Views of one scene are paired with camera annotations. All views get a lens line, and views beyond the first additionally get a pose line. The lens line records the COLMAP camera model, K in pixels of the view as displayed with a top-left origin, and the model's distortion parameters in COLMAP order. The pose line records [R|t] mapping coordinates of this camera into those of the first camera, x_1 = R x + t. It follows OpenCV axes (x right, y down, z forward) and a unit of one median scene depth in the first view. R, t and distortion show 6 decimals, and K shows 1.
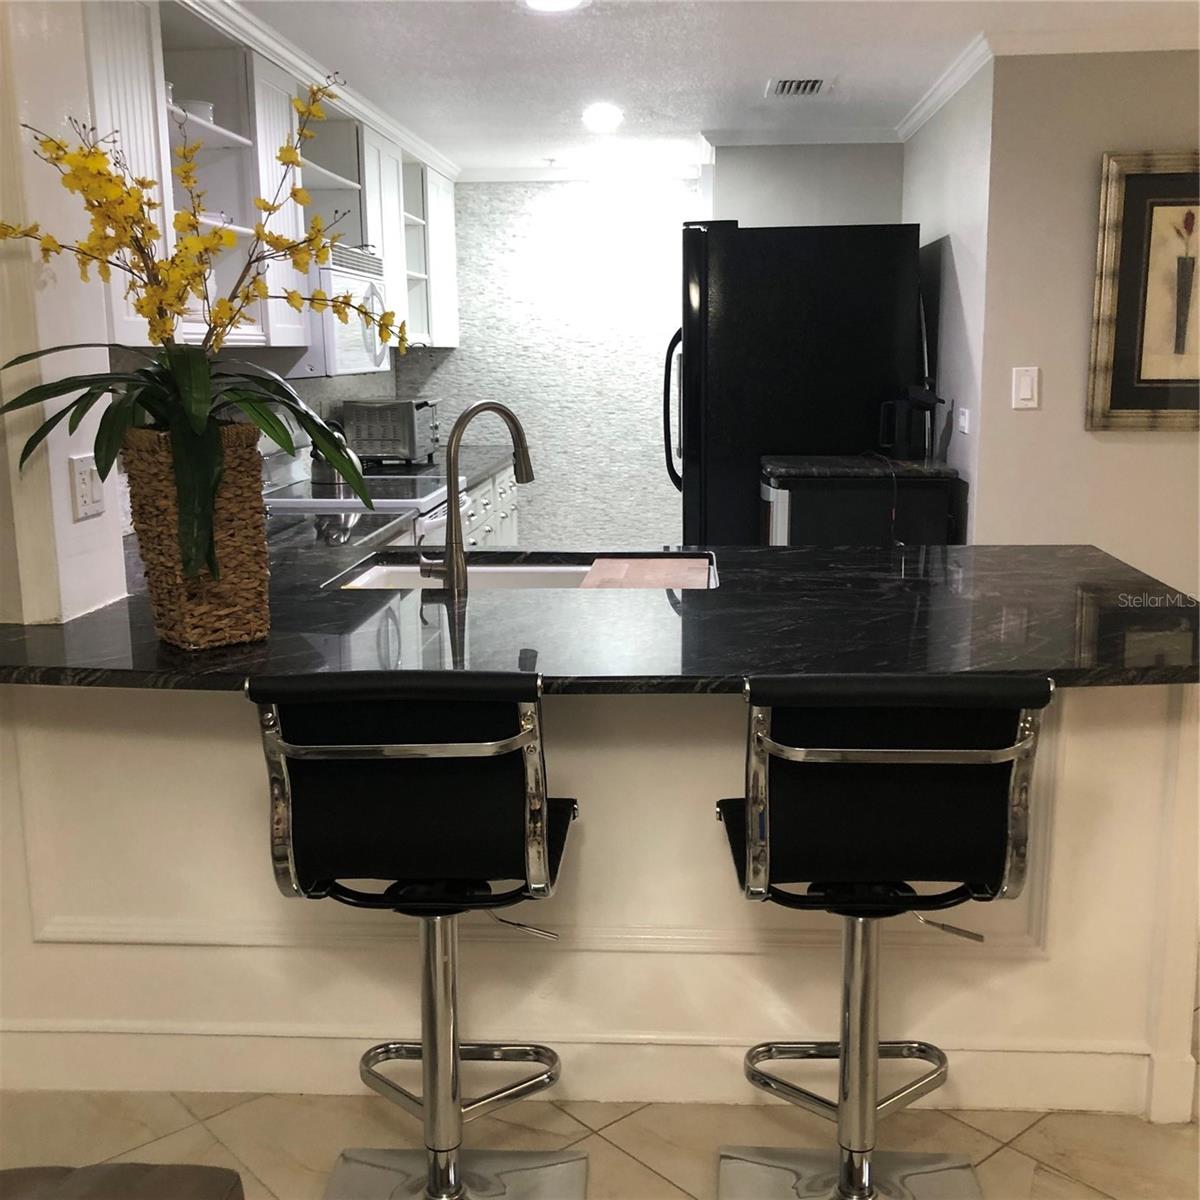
lens RADIAL K [[1285.4, 0, 601.0], [0, 1285.4, 603.1], [0, 0, 1]] dist [0.073624, 0.000000]
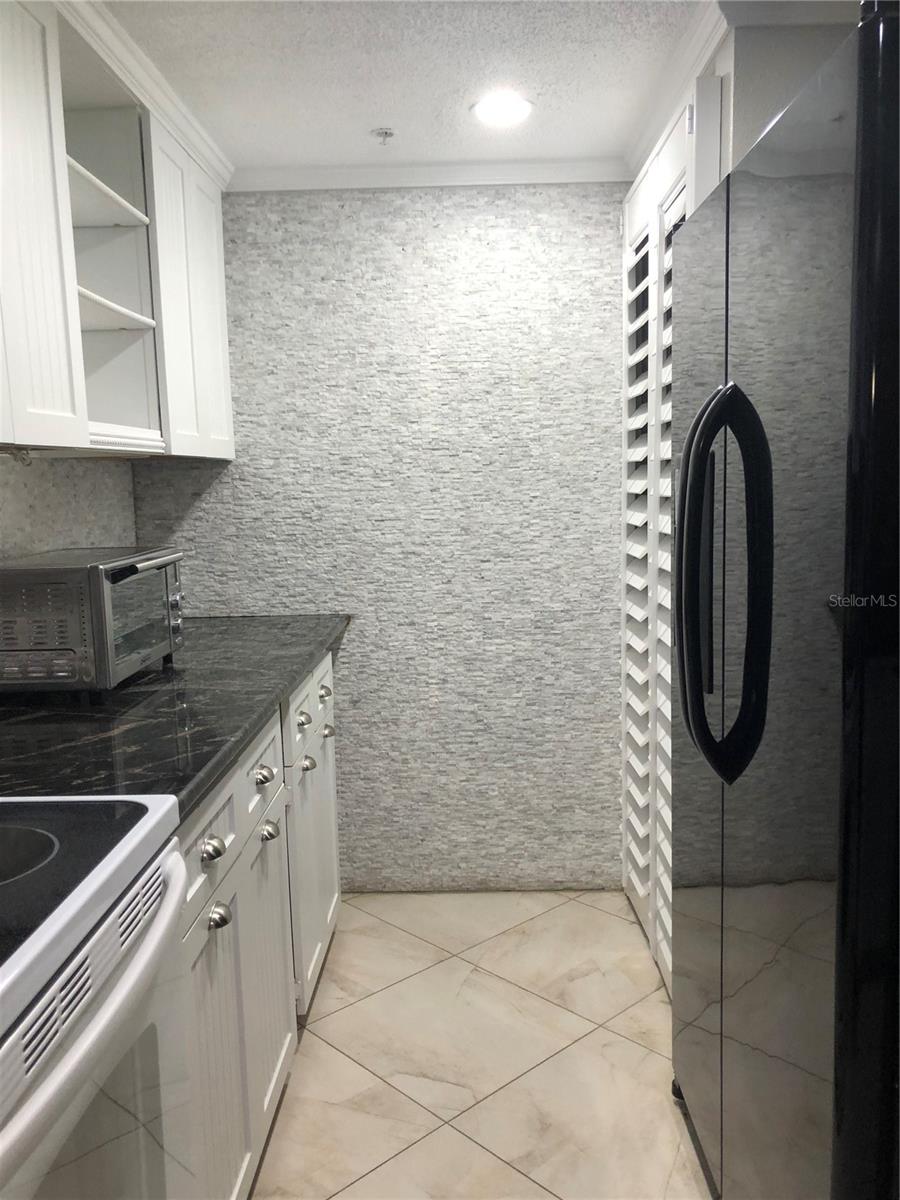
lens RADIAL K [[975.1, 0, 452.4], [0, 975.1, 598.1], [0, 0, 1]] dist [0.042242, -0.000757]
pose [[0.998784, -0.018815, 0.045575, -0.029743], [0.021989, 0.997292, -0.070176, -0.097284], [-0.044131, 0.071093, 0.996493, 0.533501]]
